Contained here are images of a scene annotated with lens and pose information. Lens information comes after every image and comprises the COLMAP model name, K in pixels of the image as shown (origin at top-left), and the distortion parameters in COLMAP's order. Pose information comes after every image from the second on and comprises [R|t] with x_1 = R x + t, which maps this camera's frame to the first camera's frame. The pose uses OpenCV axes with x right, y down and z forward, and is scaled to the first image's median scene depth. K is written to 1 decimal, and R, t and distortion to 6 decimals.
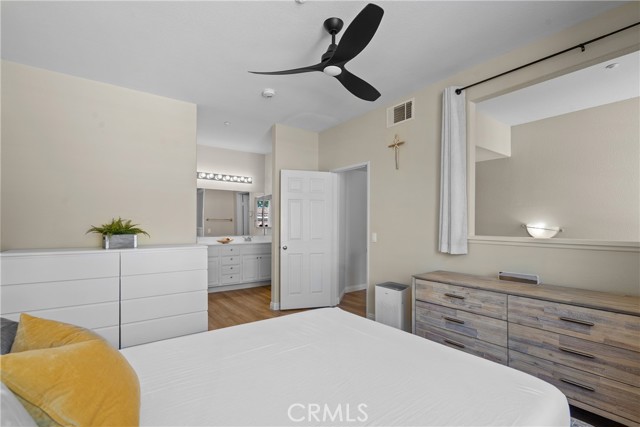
lens RADIAL K [[299.7, 0, 319.1], [0, 299.7, 219.1], [0, 0, 1]] dist [-0.001195, 0.000162]
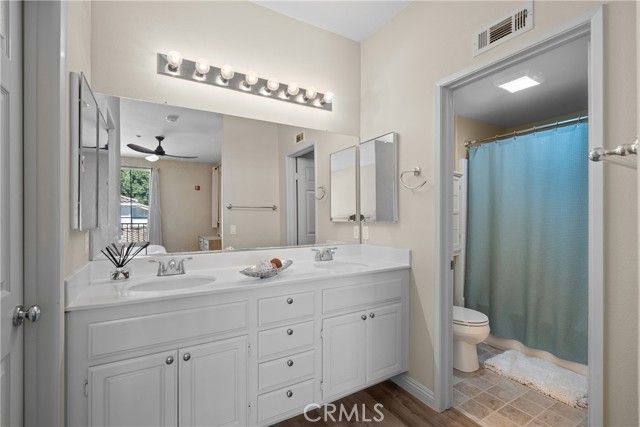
lens RADIAL K [[299.7, 0, 319.1], [0, 299.7, 219.1], [0, 0, 1]] dist [-0.001195, 0.000162]
pose [[0.993554, -0.005165, -0.113240, -0.200208], [0.007905, 0.999687, 0.023755, 0.013439], [0.113082, -0.024497, 0.993284, 0.624995]]
